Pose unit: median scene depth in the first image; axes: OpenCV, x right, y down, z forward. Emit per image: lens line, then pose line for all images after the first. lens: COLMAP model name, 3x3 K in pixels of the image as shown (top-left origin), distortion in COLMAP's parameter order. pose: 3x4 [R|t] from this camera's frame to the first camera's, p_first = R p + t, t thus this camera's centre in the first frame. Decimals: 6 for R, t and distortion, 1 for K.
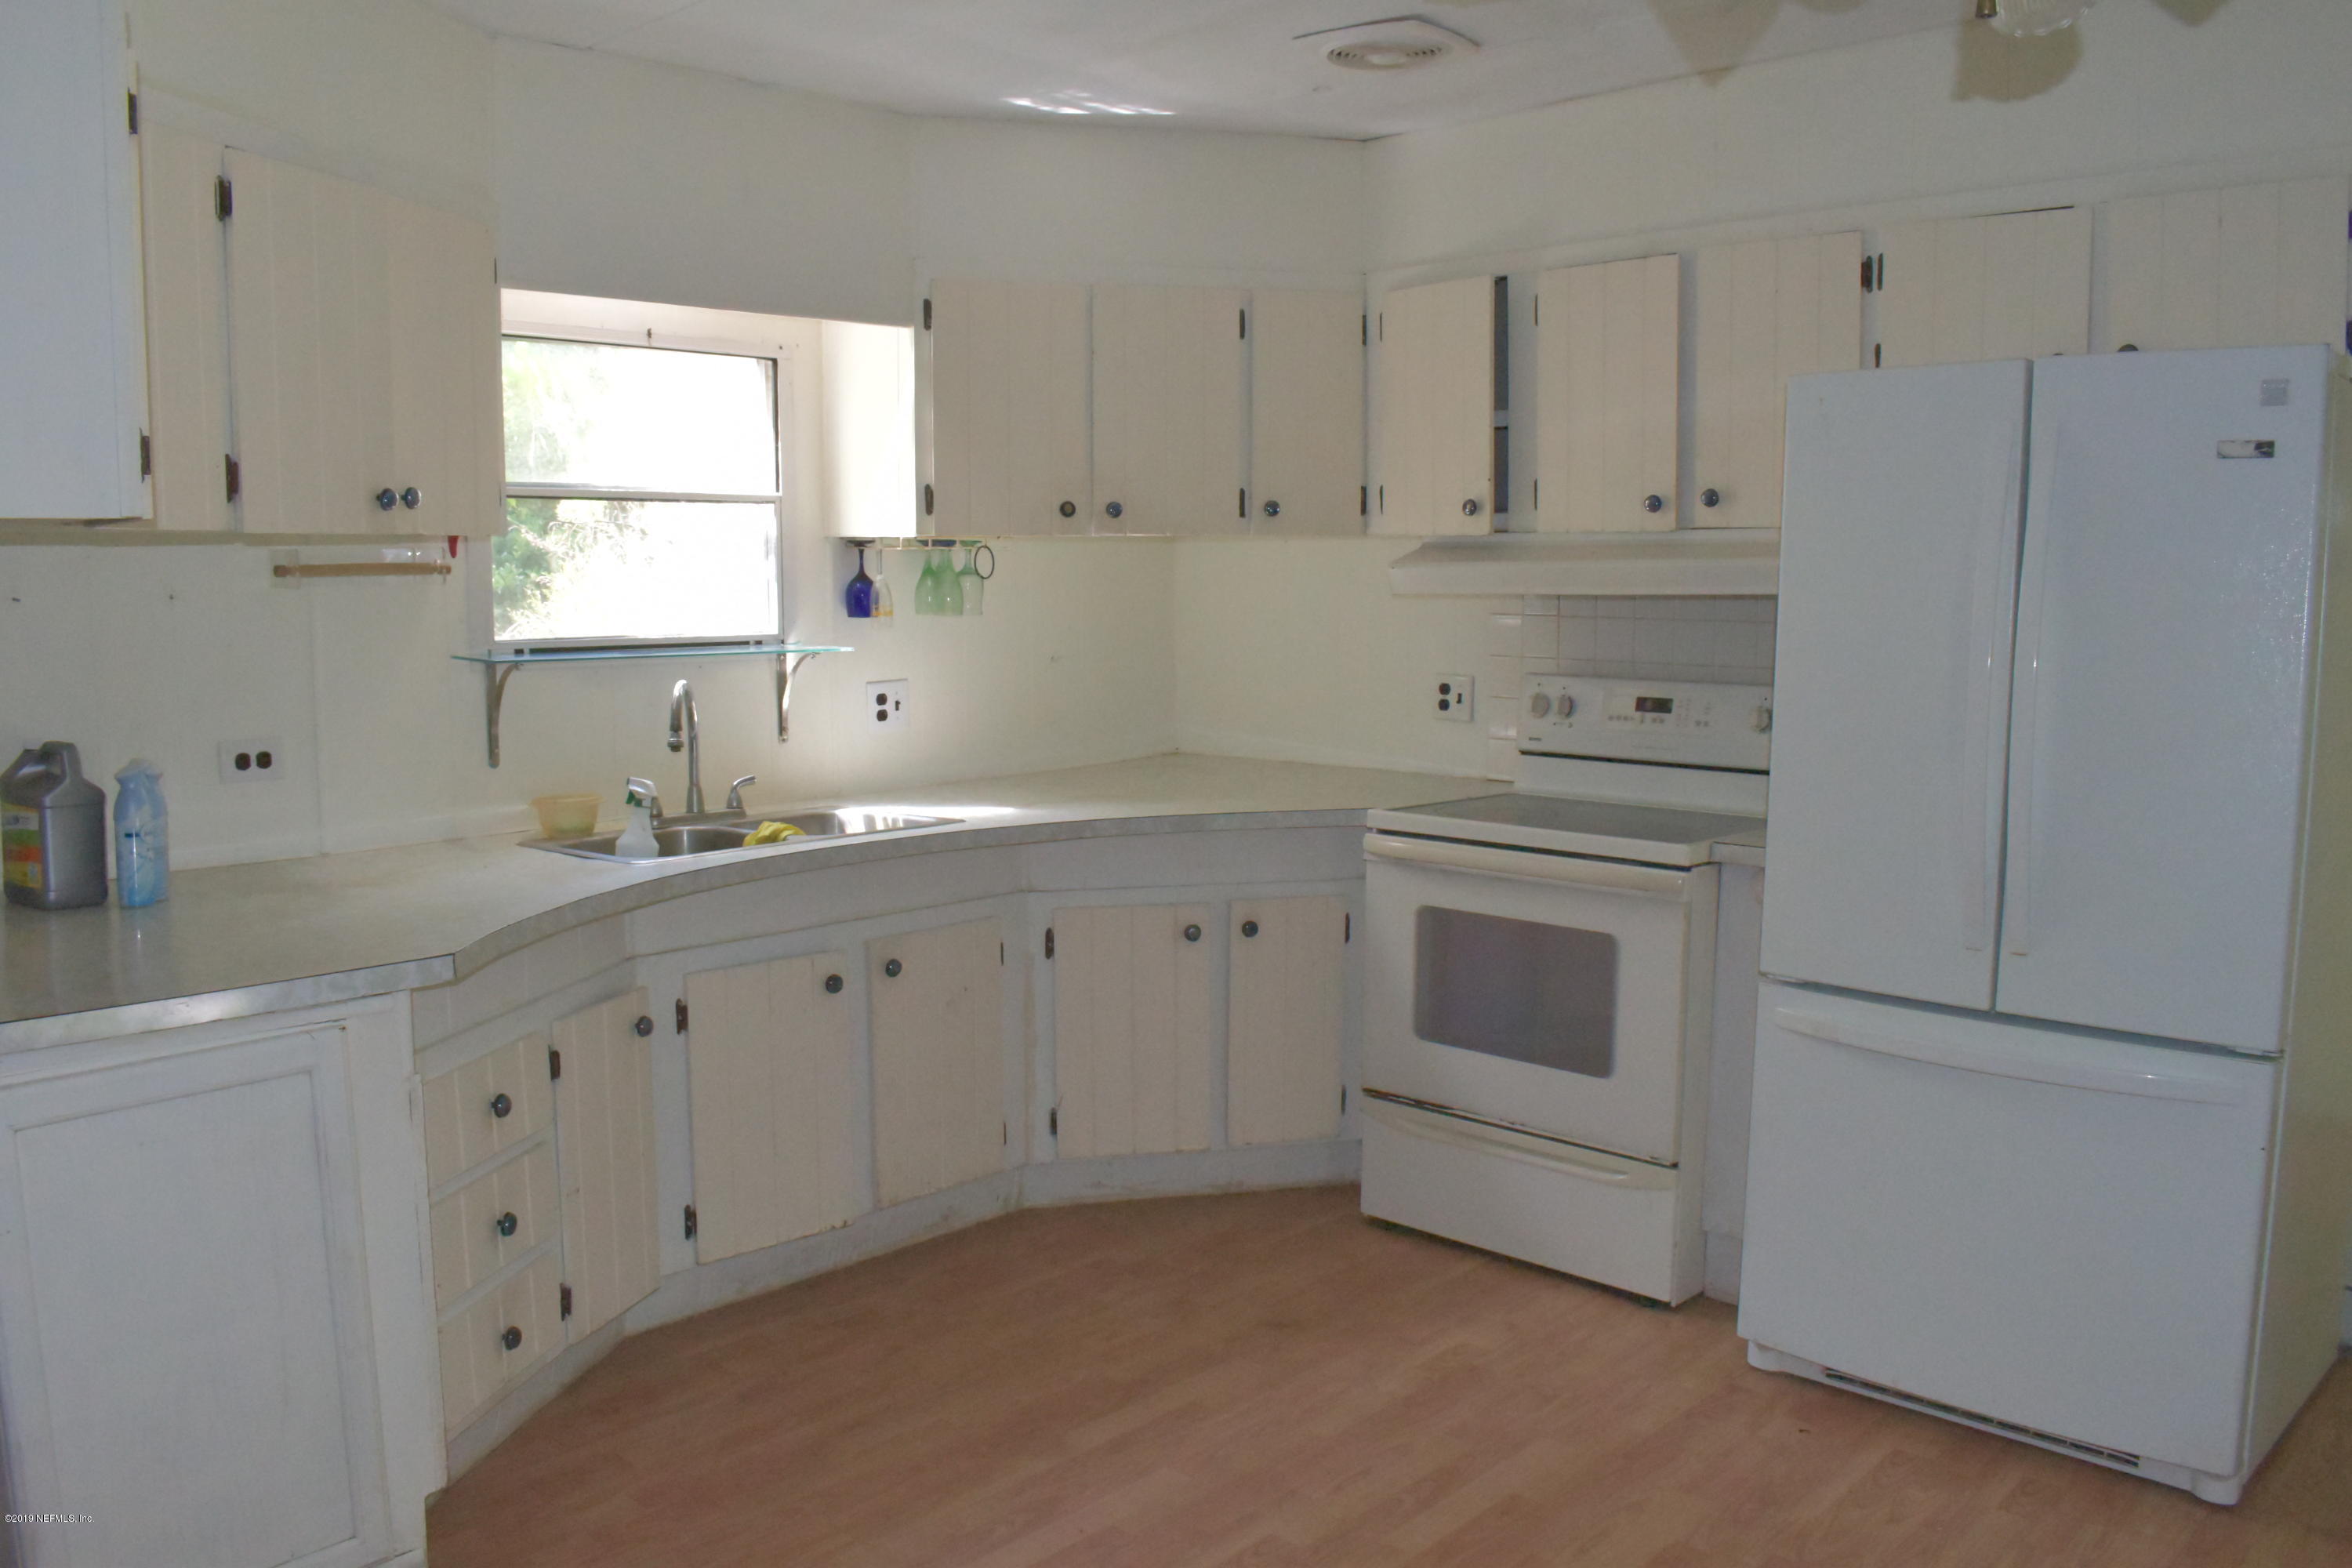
lens RADIAL K [[1851.3, 0, 1181.2], [0, 1851.3, 792.7], [0, 0, 1]] dist [-0.041845, 0.006340]
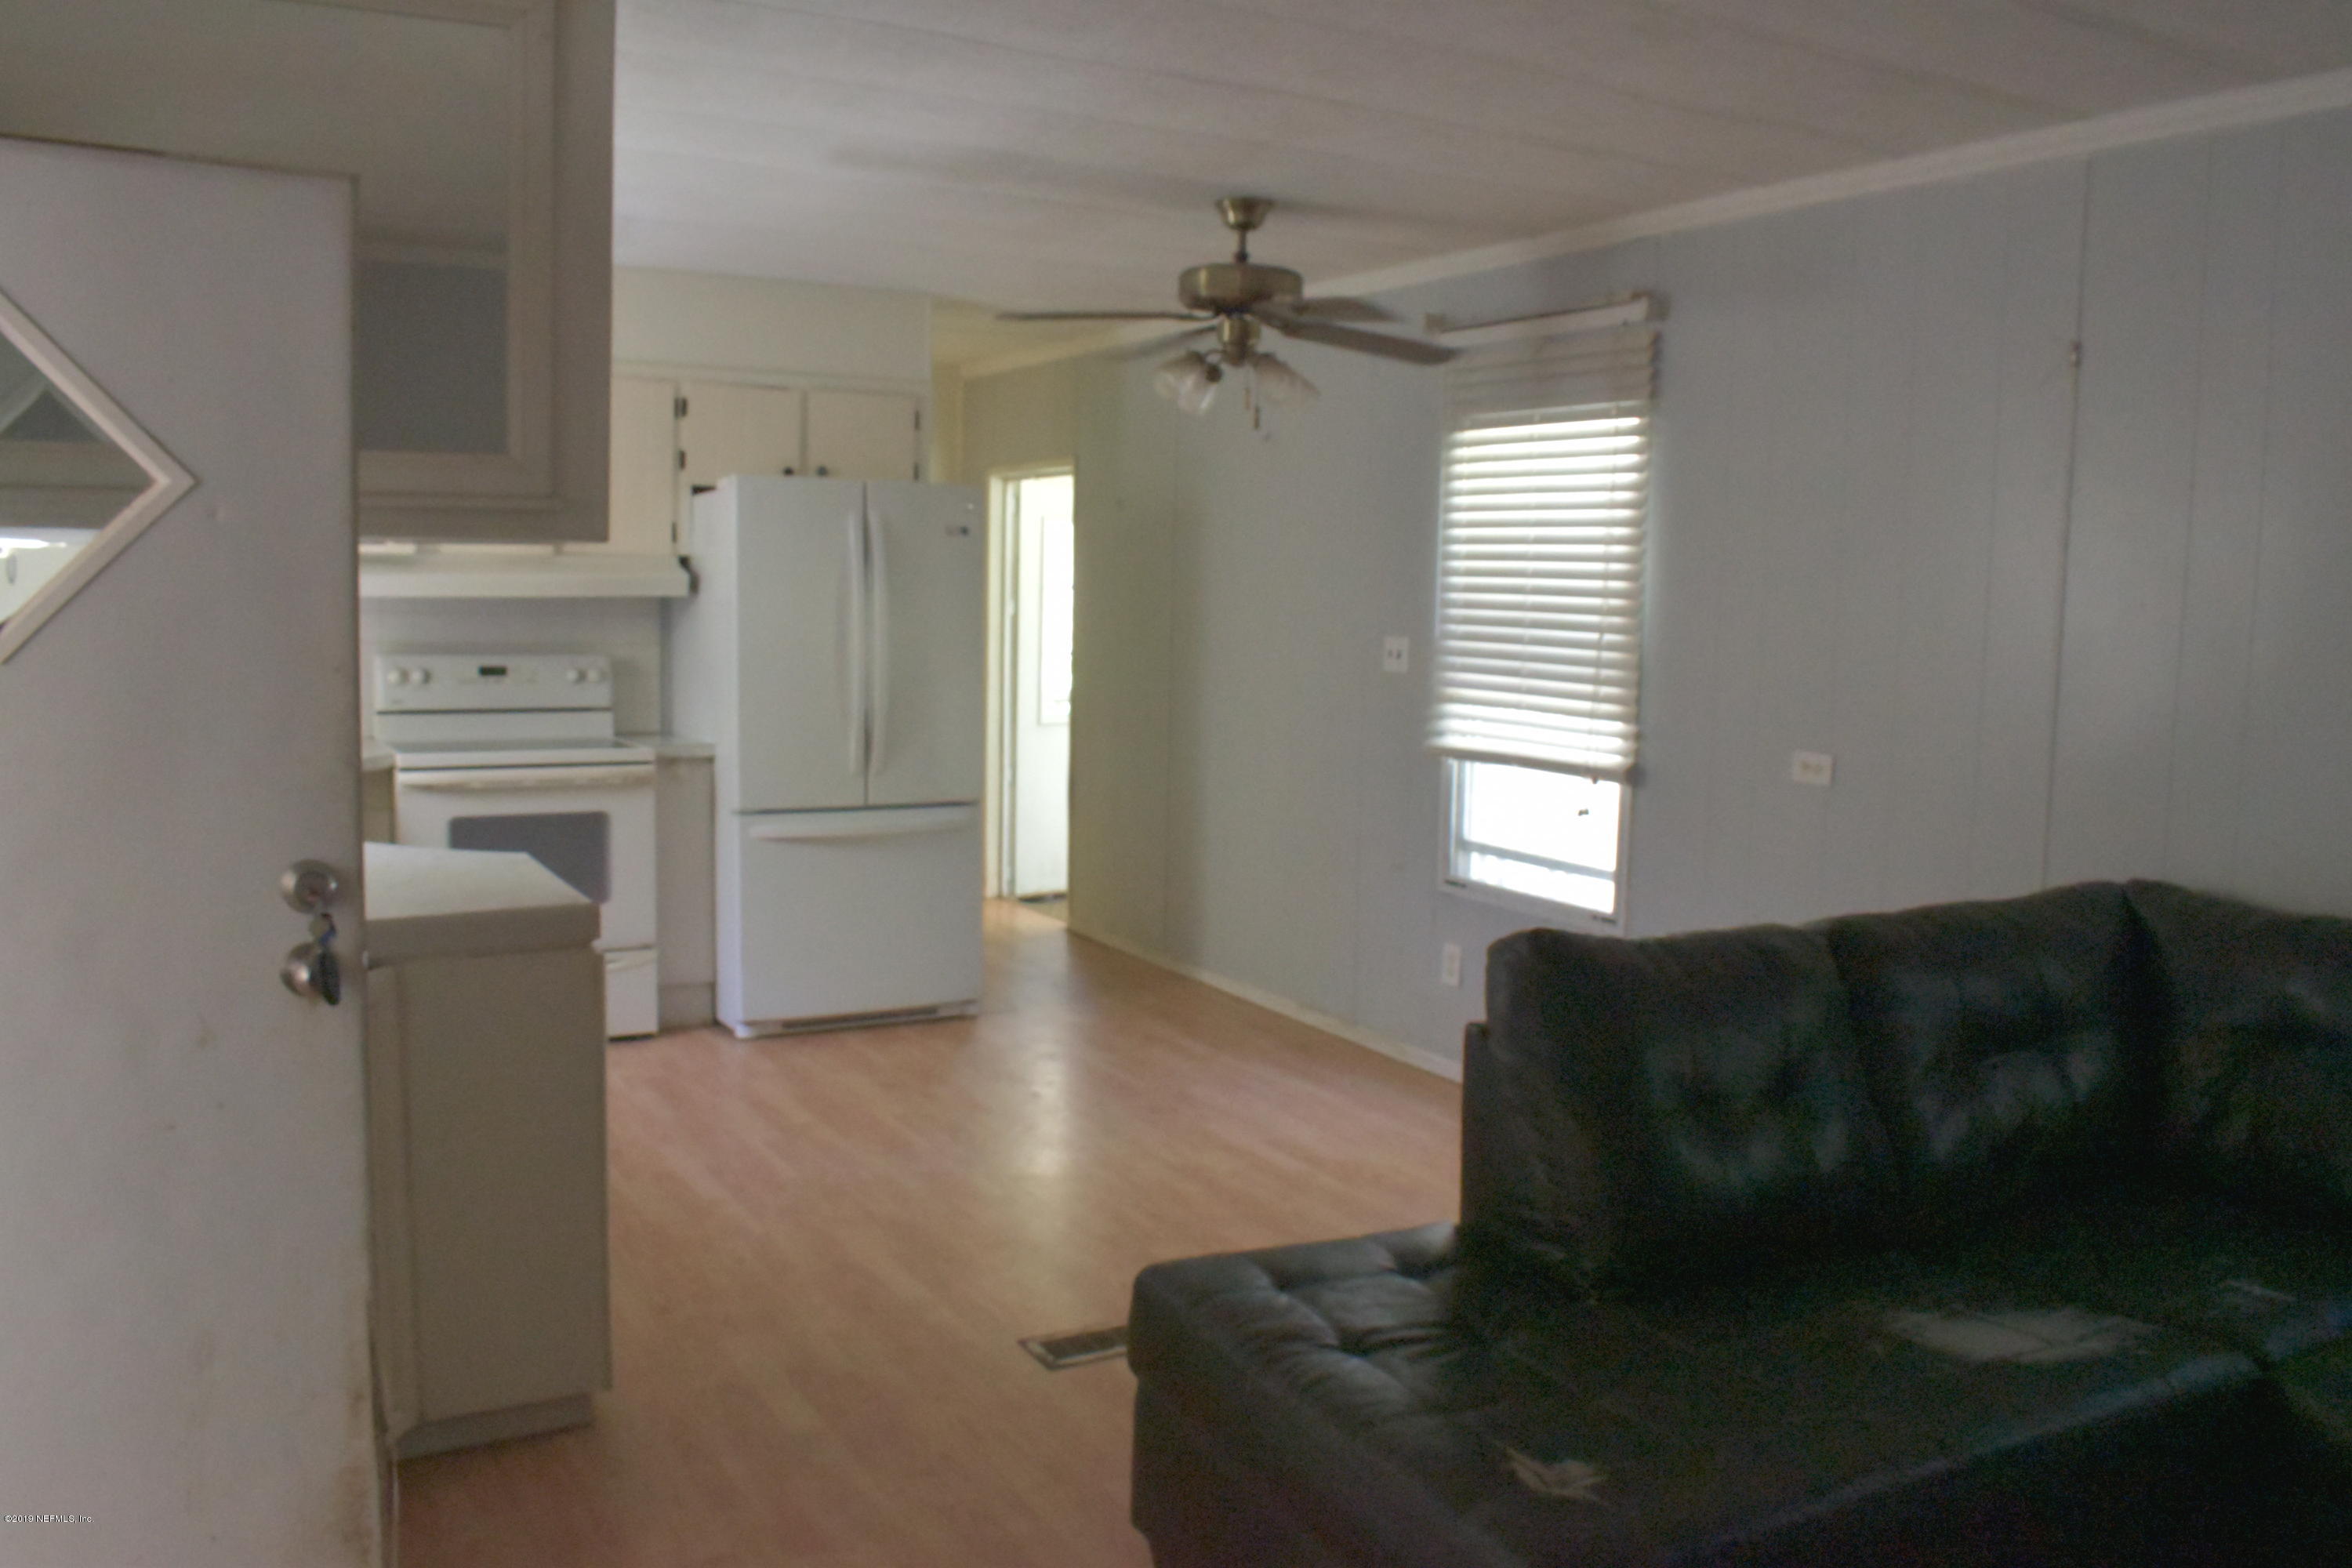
lens RADIAL K [[1851.3, 0, 1180.4], [0, 1851.3, 778.3], [0, 0, 1]] dist [-0.041845, 0.006340]
pose [[0.332267, -0.093911, 0.938498, -1.026058], [0.092662, 0.993467, 0.066605, -0.010900], [-0.938623, 0.064832, 0.338798, 0.004714]]
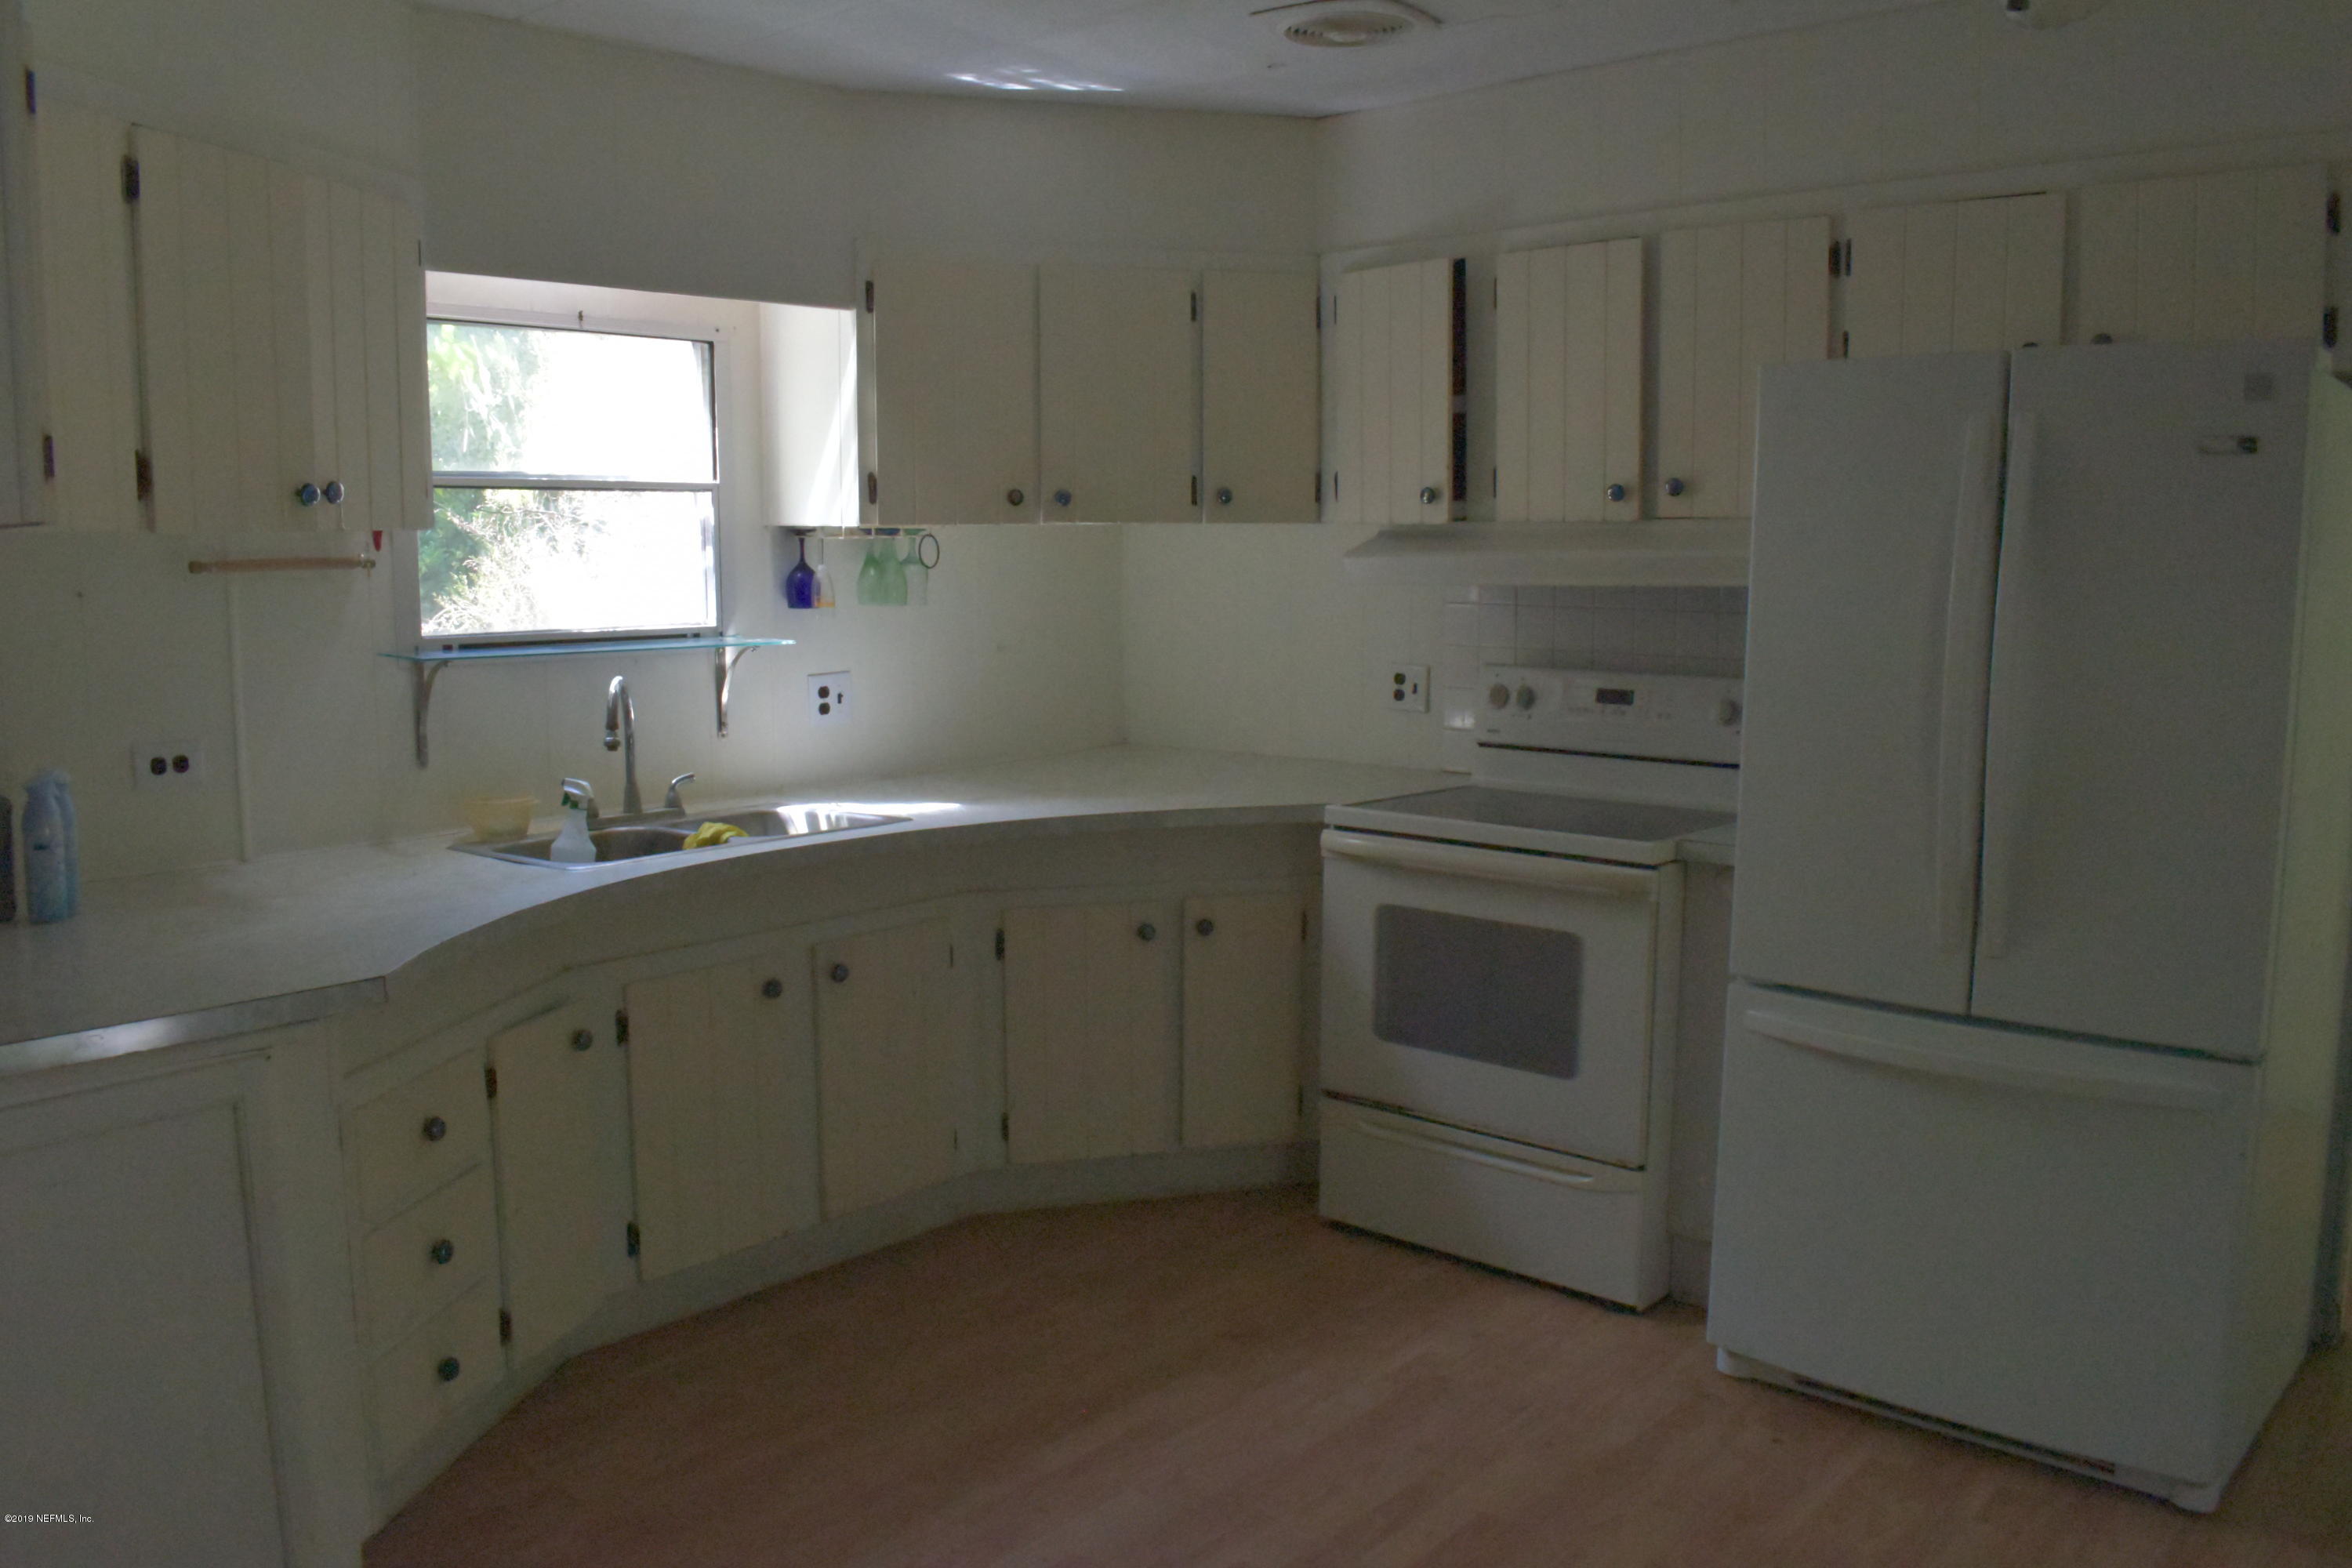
lens RADIAL K [[1851.3, 0, 1167.9], [0, 1851.3, 780.7], [0, 0, 1]] dist [-0.041845, 0.006340]
pose [[0.999540, -0.005714, 0.029794, -0.012240], [0.005382, 0.999923, 0.011218, -0.016467], [-0.029855, -0.011052, 0.999493, 0.026721]]
